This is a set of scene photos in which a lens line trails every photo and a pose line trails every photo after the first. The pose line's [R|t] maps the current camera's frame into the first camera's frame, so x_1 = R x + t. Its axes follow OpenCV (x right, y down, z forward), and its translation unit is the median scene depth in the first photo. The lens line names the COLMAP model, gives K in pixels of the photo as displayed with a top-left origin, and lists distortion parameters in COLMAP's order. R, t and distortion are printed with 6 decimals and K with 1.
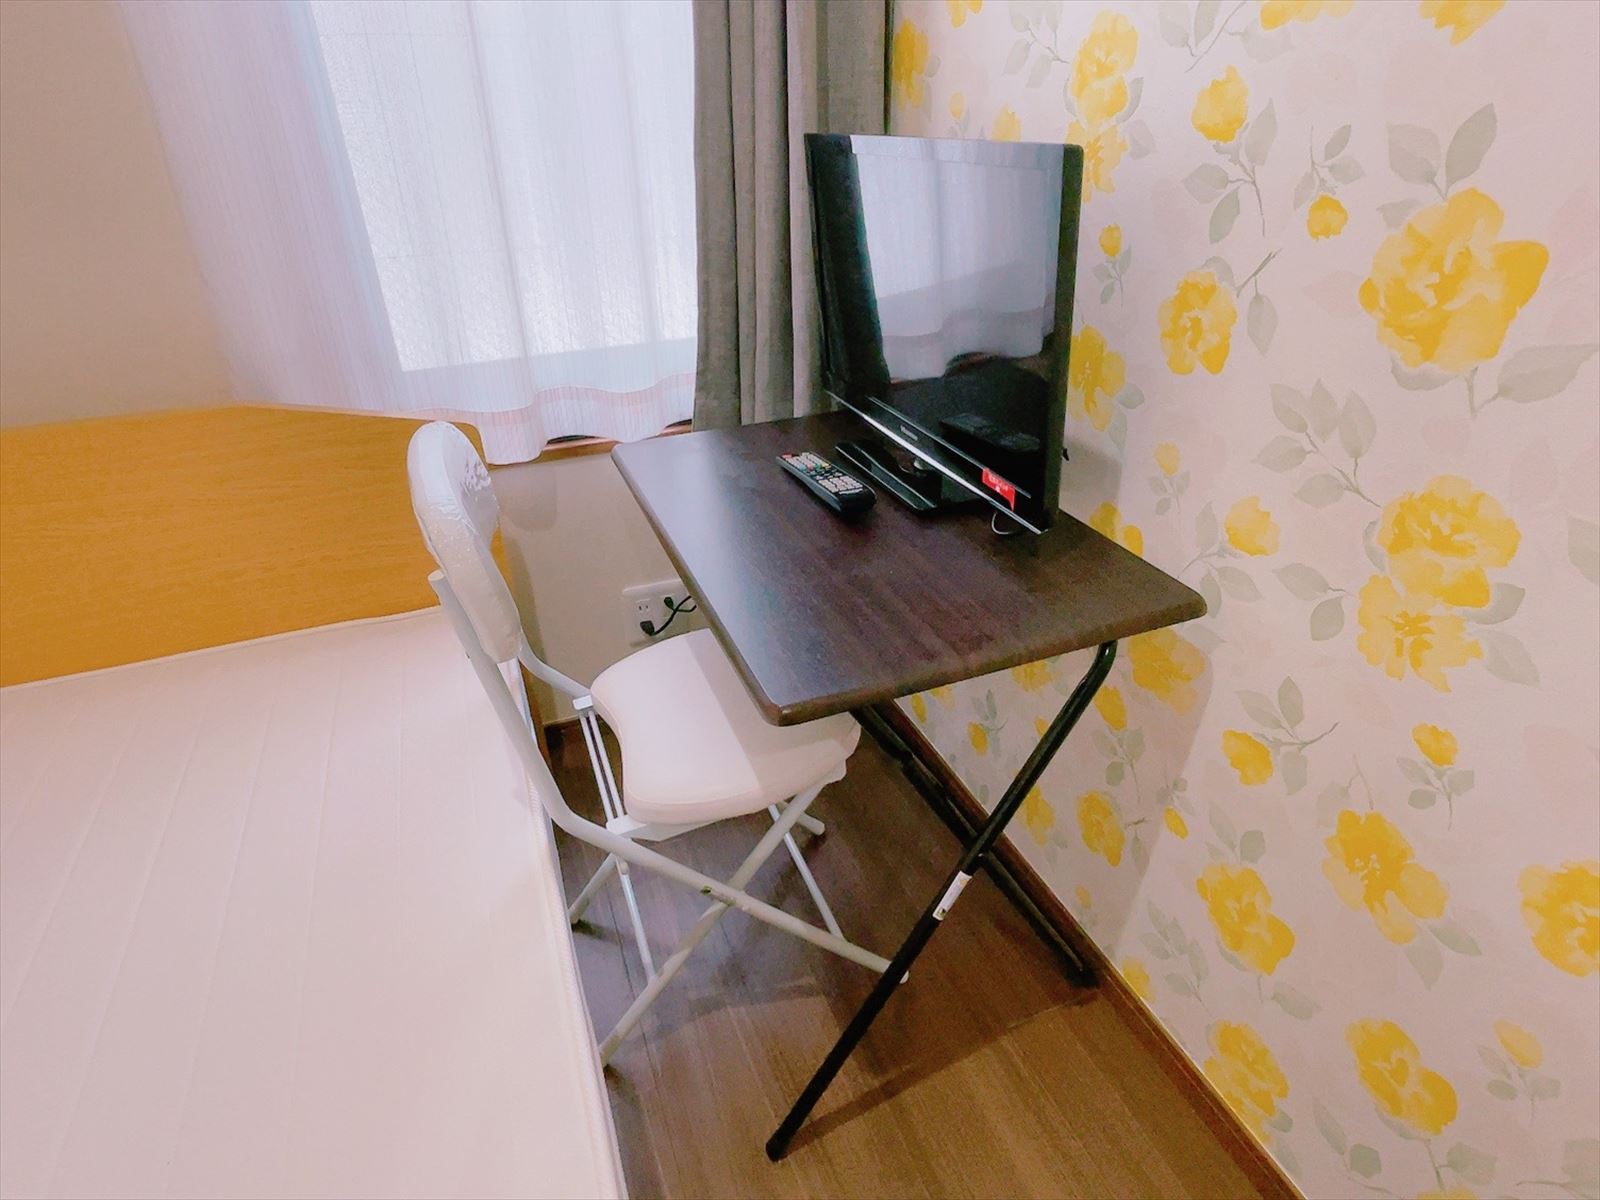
lens RADIAL K [[862.2, 0, 800.0], [0, 862.2, 600.0], [0, 0, 1]] dist [-0.002368, 0.000266]
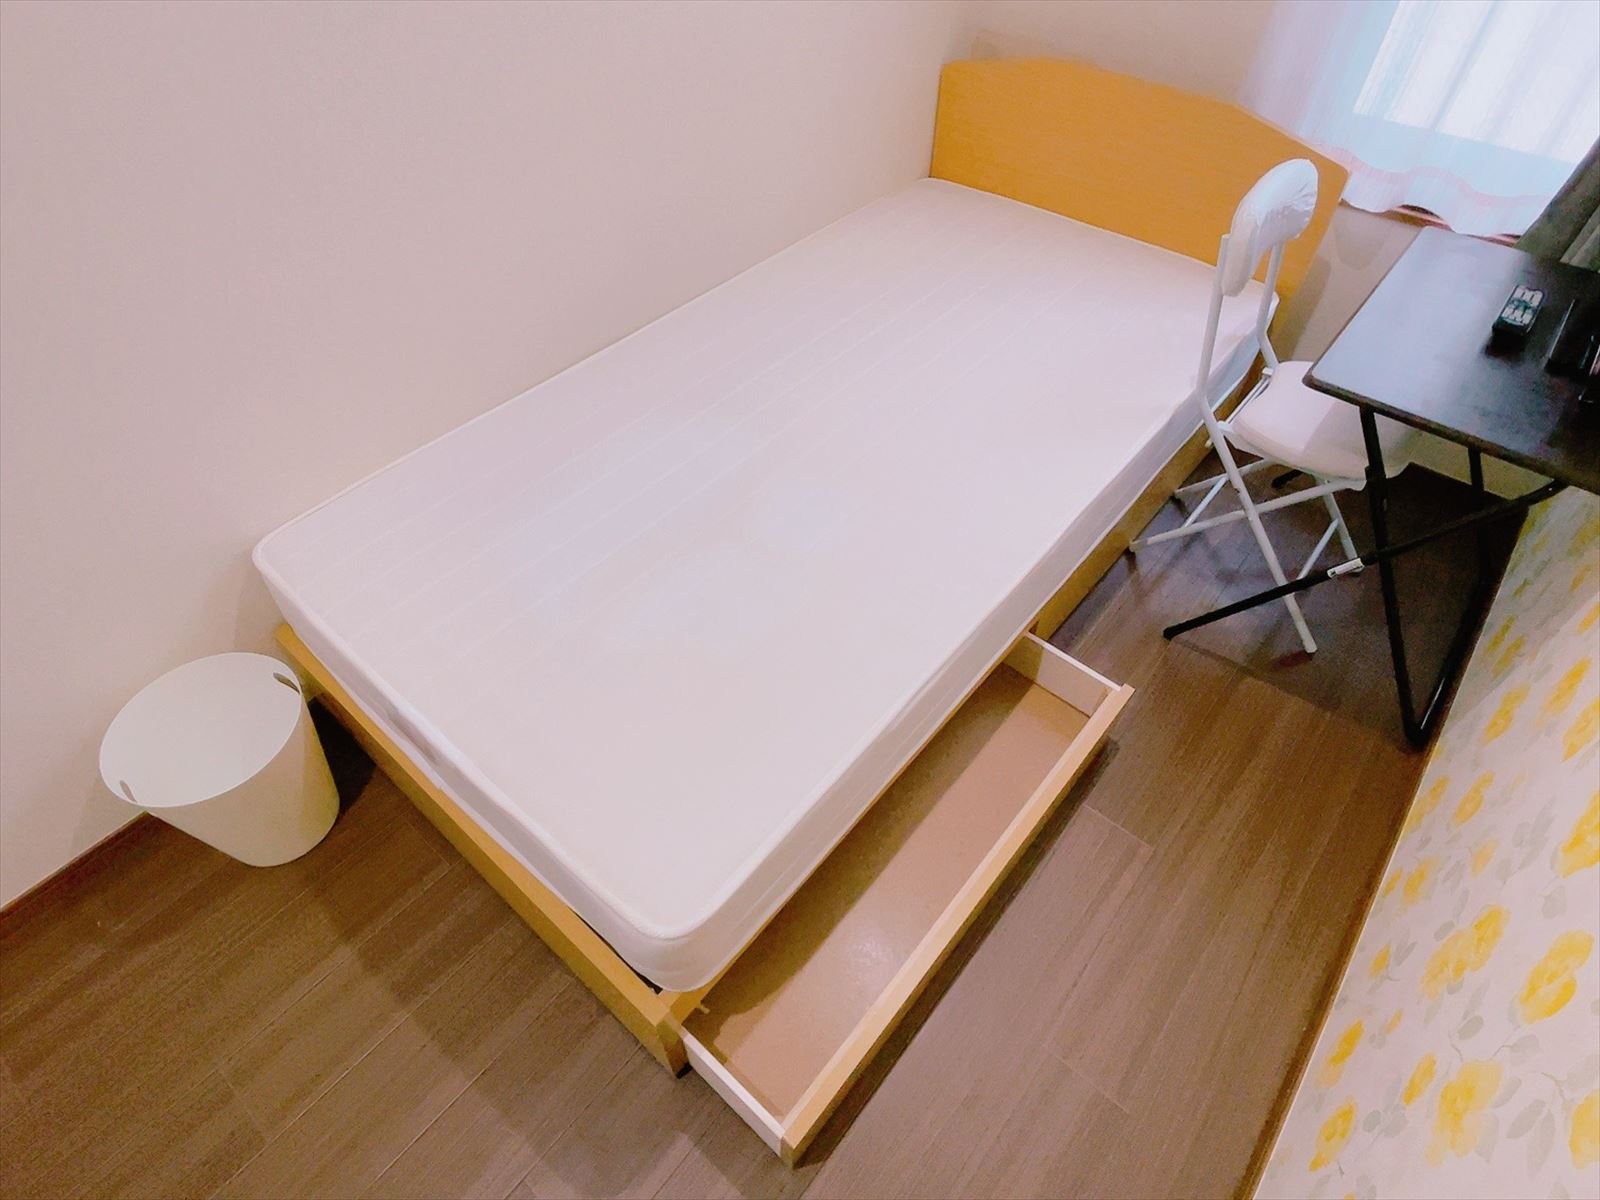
lens RADIAL K [[862.2, 0, 800.0], [0, 862.2, 600.0], [0, 0, 1]] dist [-0.002368, 0.000266]
pose [[0.497232, 0.670438, -0.550701, 0.409877], [-0.450528, 0.741964, 0.496501, 0.026114], [0.741474, 0.001230, 0.670980, -0.604570]]
